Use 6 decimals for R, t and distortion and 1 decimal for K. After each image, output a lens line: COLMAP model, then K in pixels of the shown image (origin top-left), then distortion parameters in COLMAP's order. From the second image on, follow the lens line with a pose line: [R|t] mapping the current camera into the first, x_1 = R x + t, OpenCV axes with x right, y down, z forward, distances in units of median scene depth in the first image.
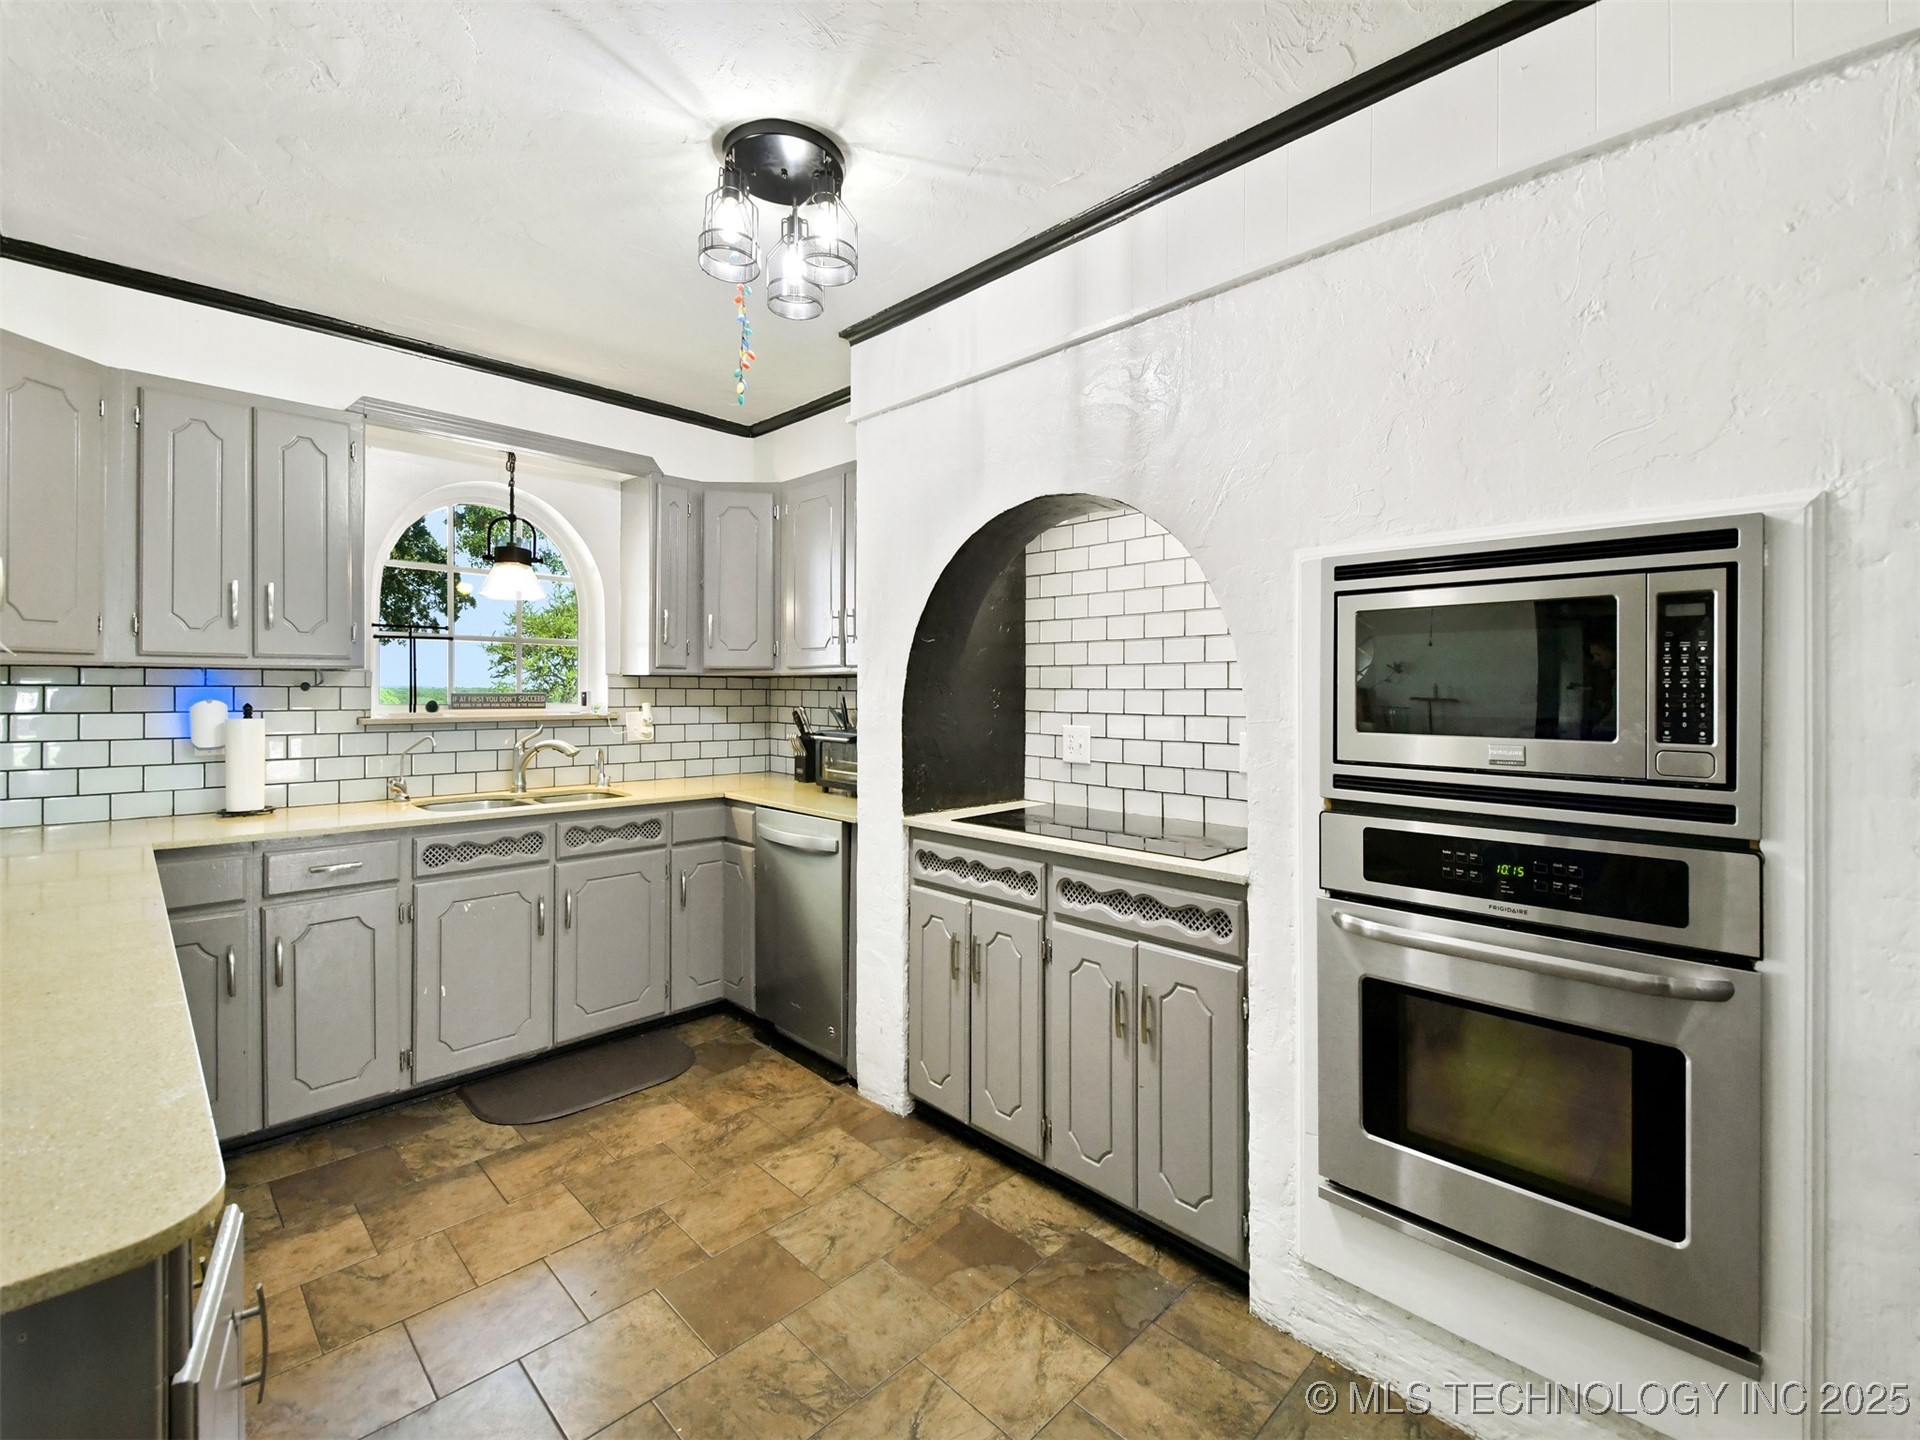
lens RADIAL K [[822.9, 0, 958.4], [0, 822.9, 686.0], [0, 0, 1]] dist [0.002109, -0.003683]
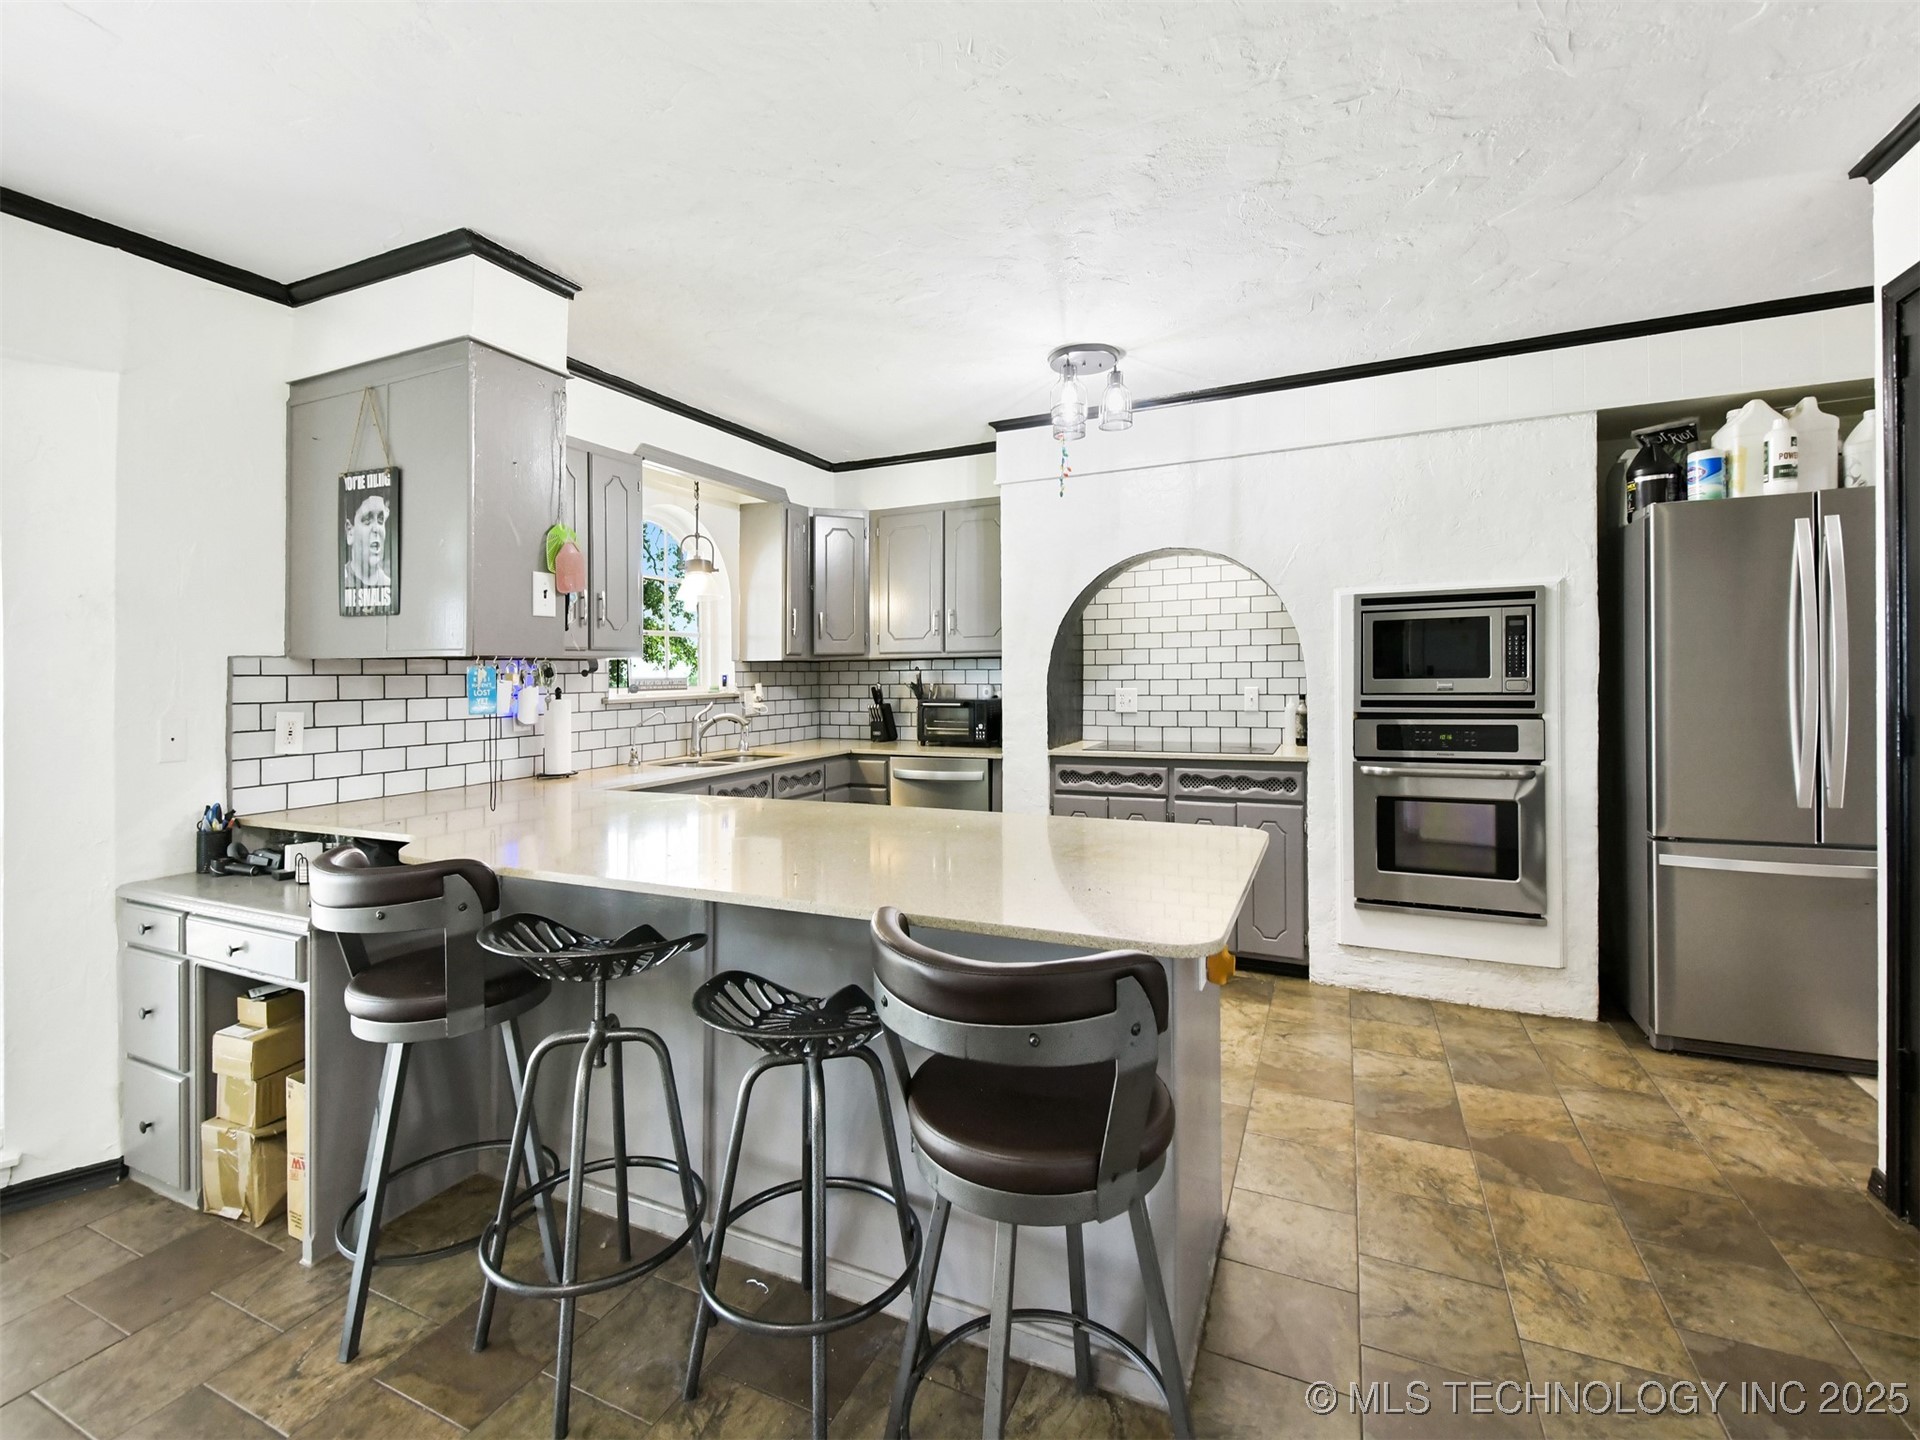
lens RADIAL K [[833.9, 0, 938.9], [0, 833.9, 681.6], [0, 0, 1]] dist [0.002016, -0.000111]
pose [[0.944787, -0.024297, 0.326783, -0.749636], [0.019997, 0.999664, 0.016511, 0.003399], [-0.327075, -0.009065, 0.944955, -0.381373]]
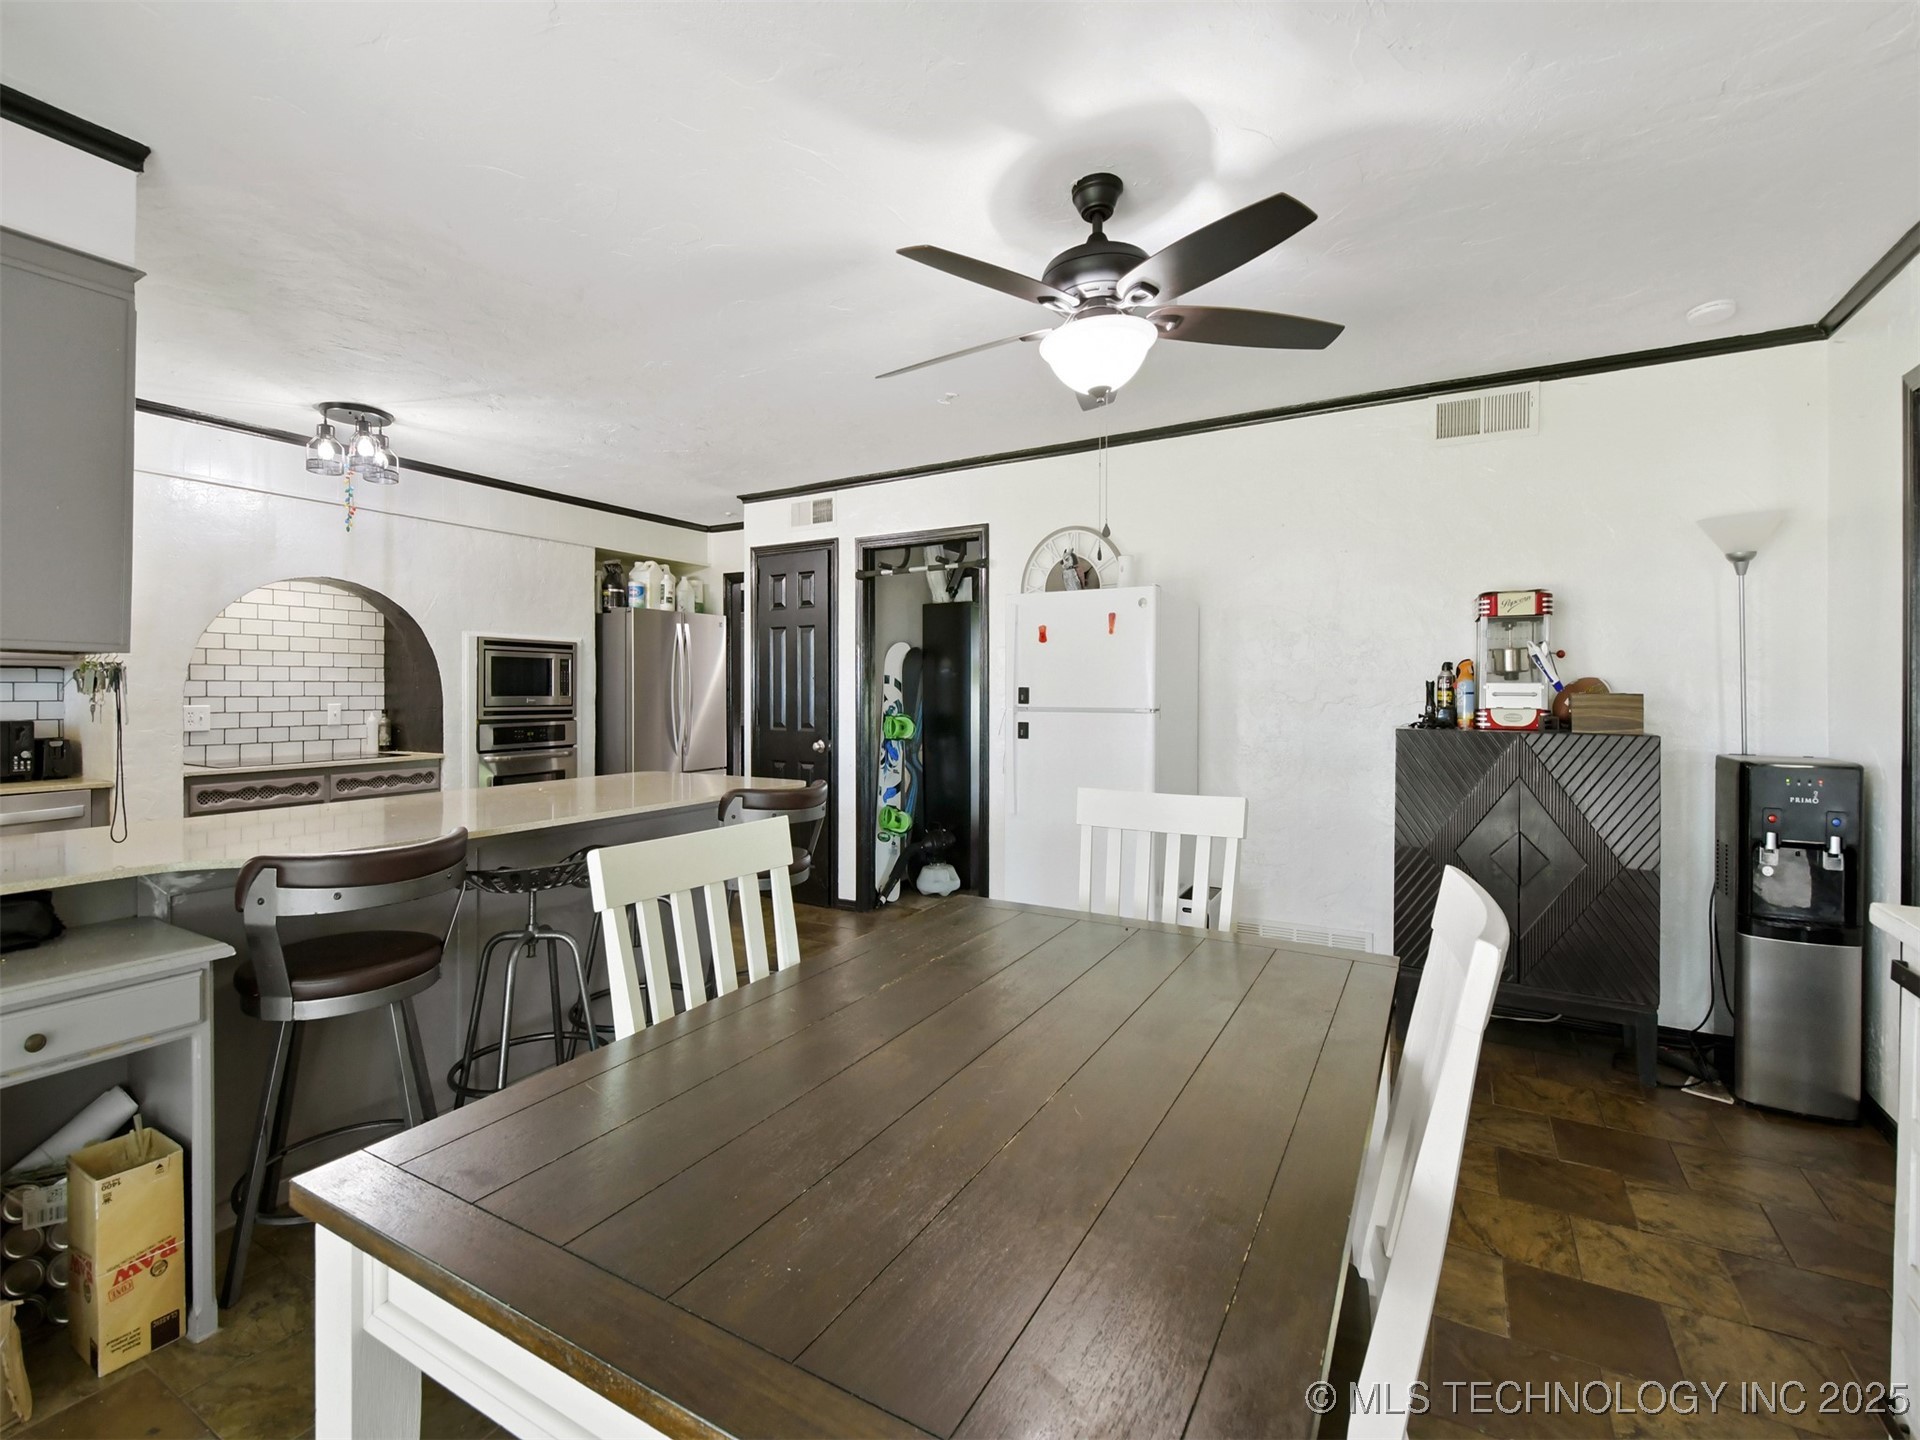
lens RADIAL K [[863.5, 0, 960.0], [0, 863.5, 720.0], [0, 0, 1]] dist [0.000219, -0.000060]
pose [[-0.263703, -0.038638, 0.963830, -1.819445], [-0.007631, 0.999250, 0.037970, 0.005698], [-0.964574, 0.002657, -0.263800, 0.109505]]
